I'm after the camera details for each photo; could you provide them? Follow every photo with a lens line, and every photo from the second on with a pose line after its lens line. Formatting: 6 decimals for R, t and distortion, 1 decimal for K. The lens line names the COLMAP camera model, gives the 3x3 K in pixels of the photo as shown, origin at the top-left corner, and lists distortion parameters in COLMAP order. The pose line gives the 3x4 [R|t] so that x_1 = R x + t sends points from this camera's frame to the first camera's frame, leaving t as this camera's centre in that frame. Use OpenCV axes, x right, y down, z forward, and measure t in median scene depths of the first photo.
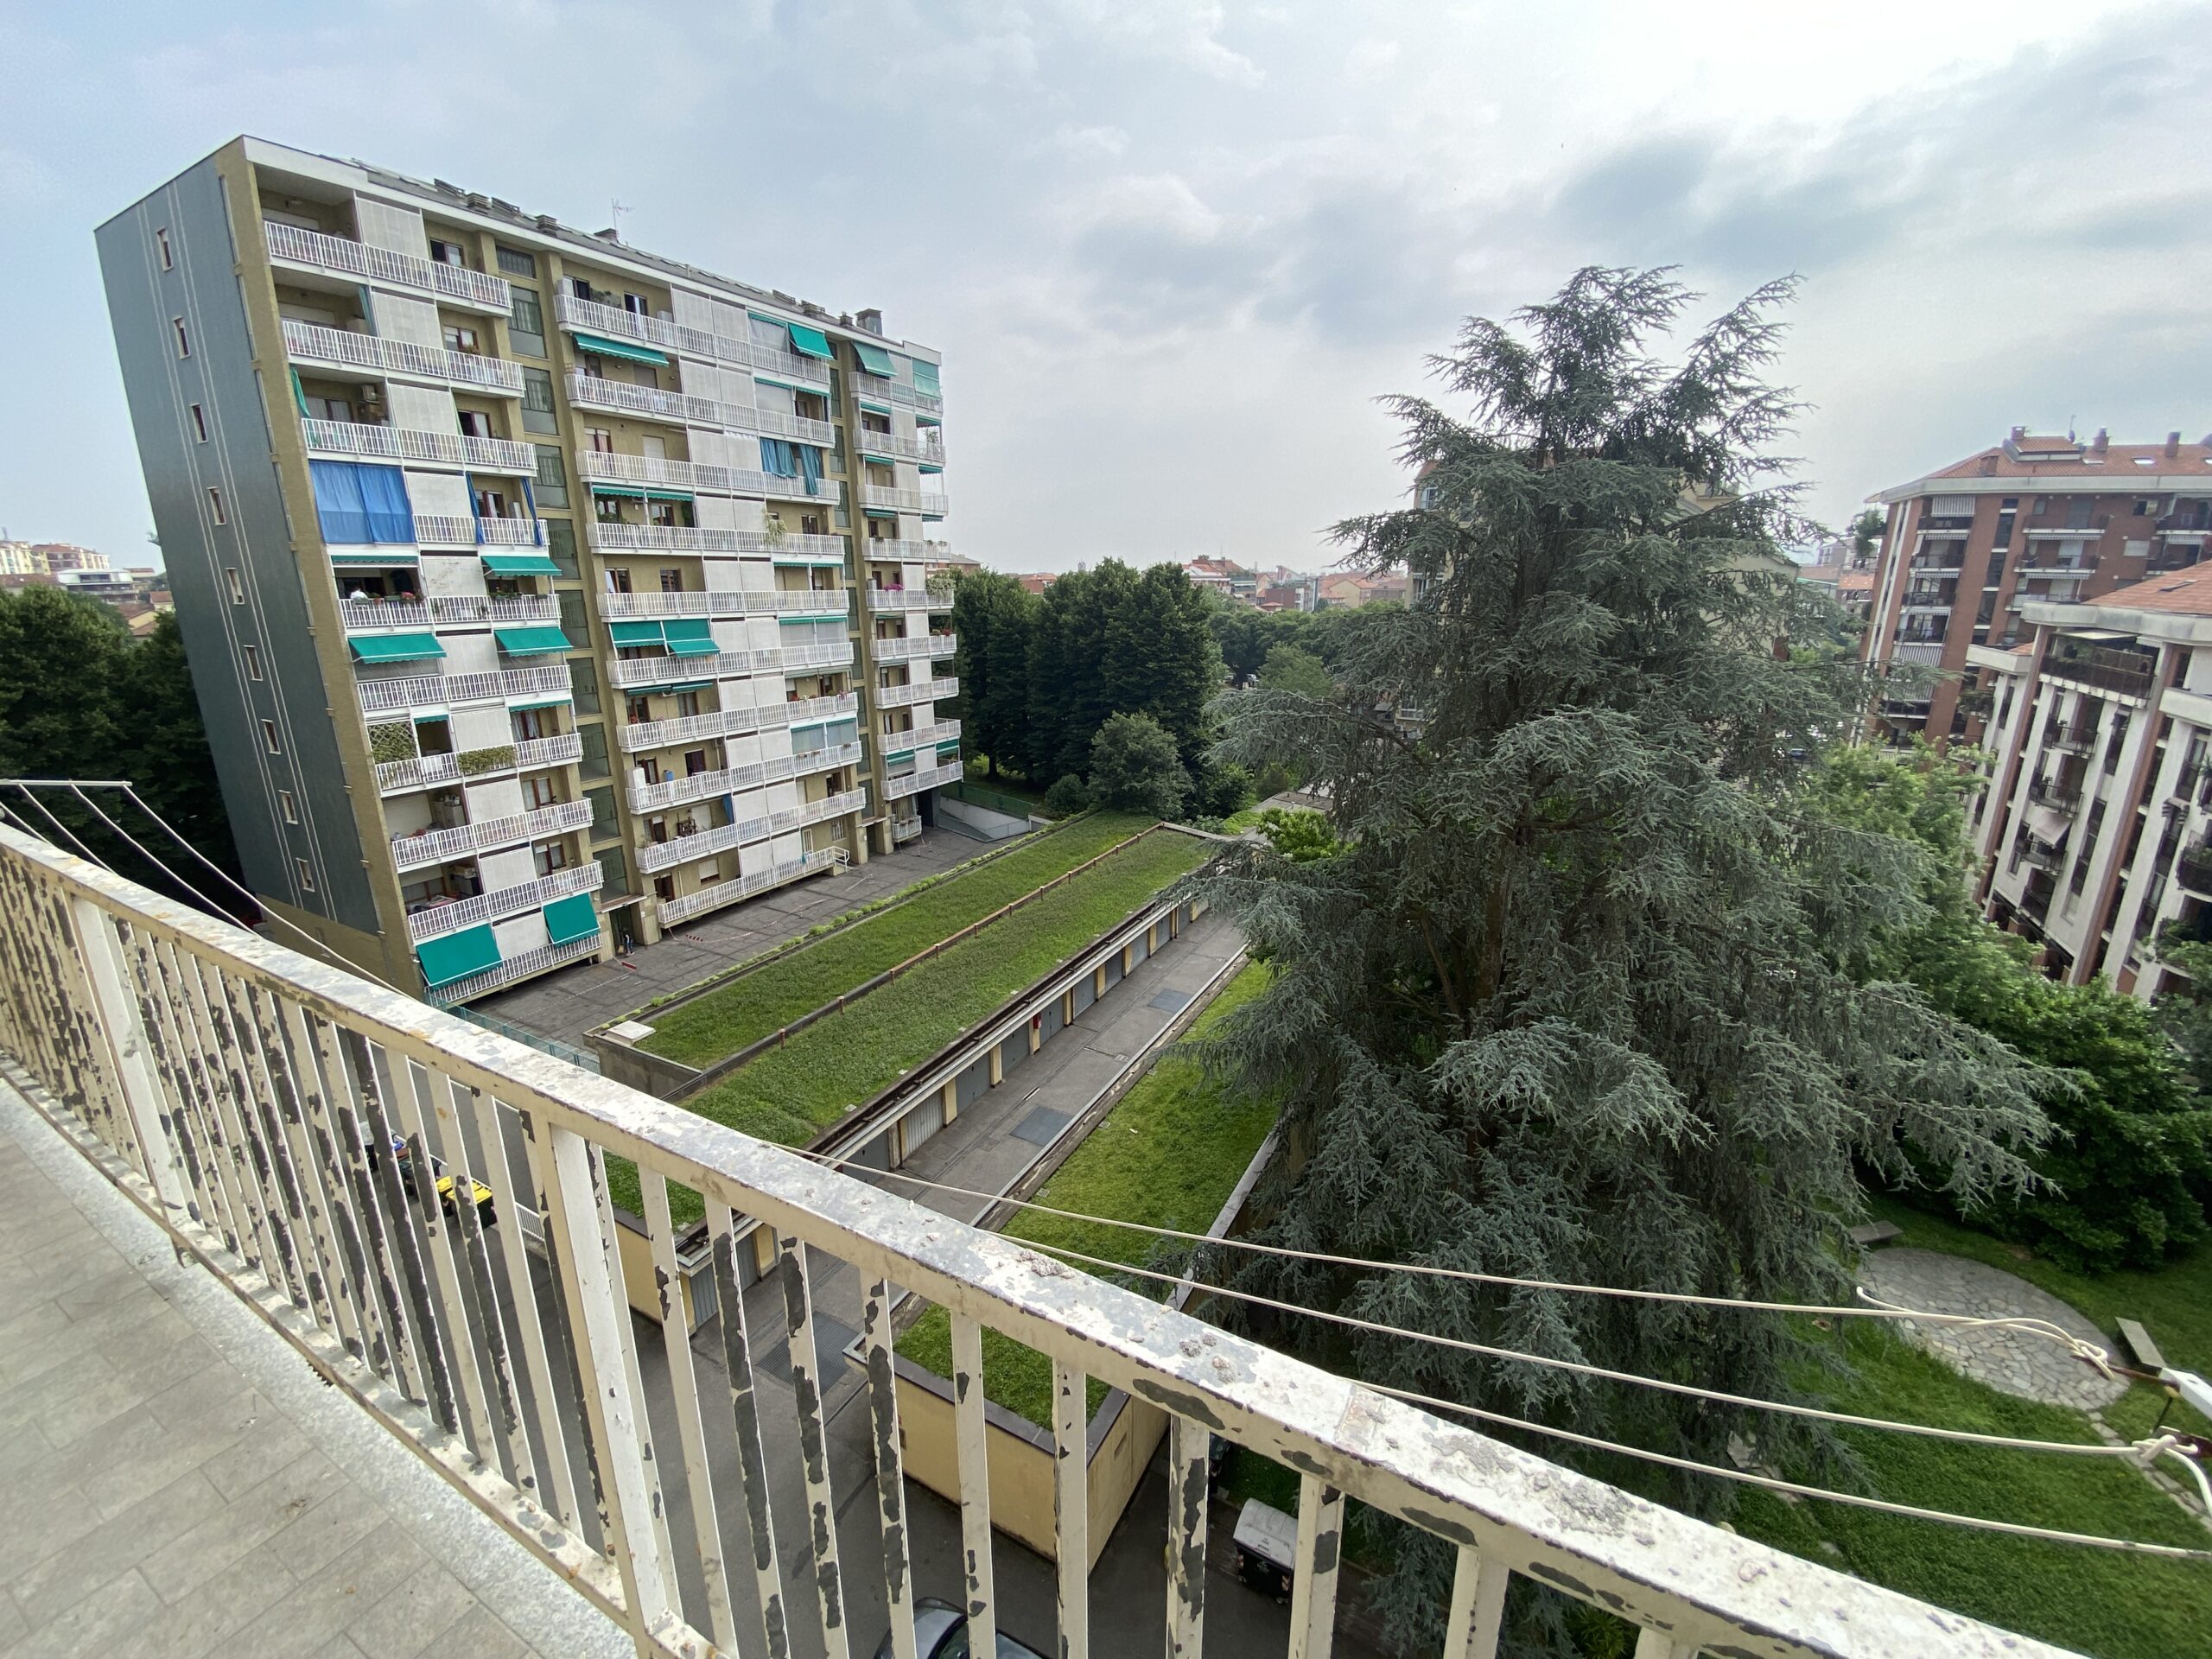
lens RADIAL K [[912.6, 0, 1106.0], [0, 912.6, 829.5], [0, 0, 1]] dist [0.031774, -0.024970]
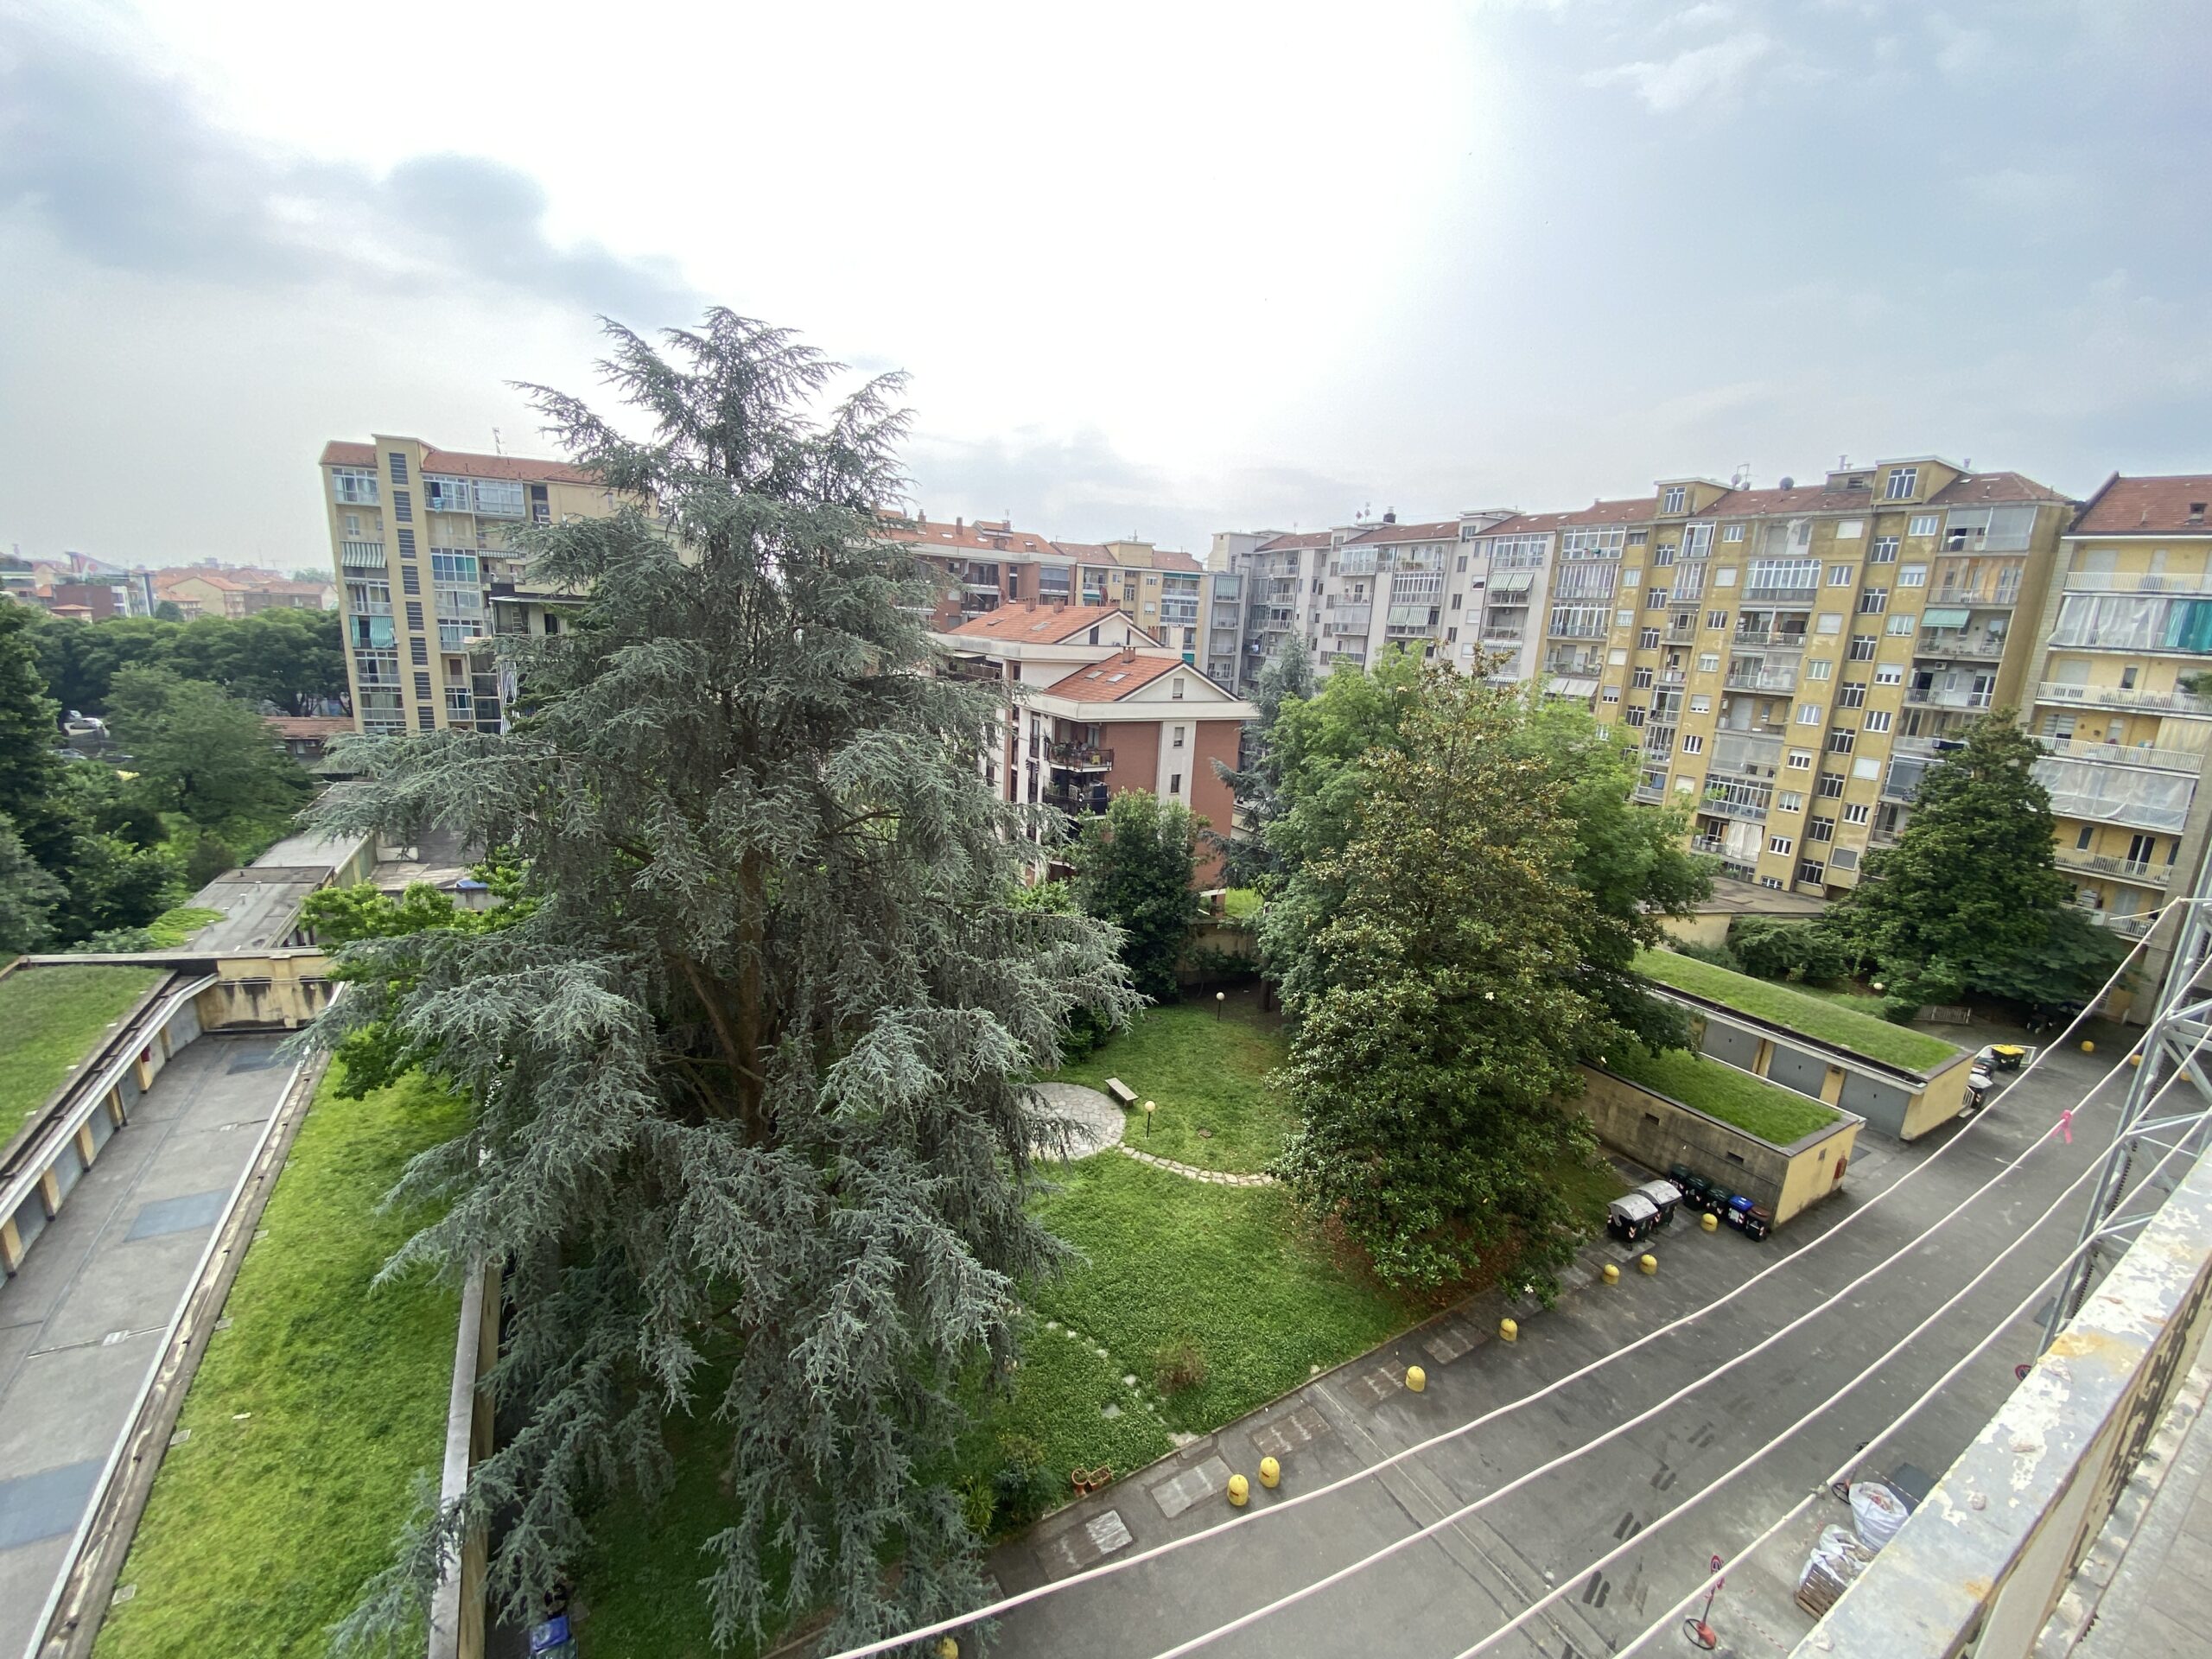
lens RADIAL K [[912.6, 0, 1106.0], [0, 912.6, 829.5], [0, 0, 1]] dist [0.031774, -0.024970]
pose [[0.501110, -0.163876, 0.849725, -0.104825], [0.178230, 0.980400, 0.083969, -0.018782], [-0.846831, 0.109369, 0.520496, 0.068520]]
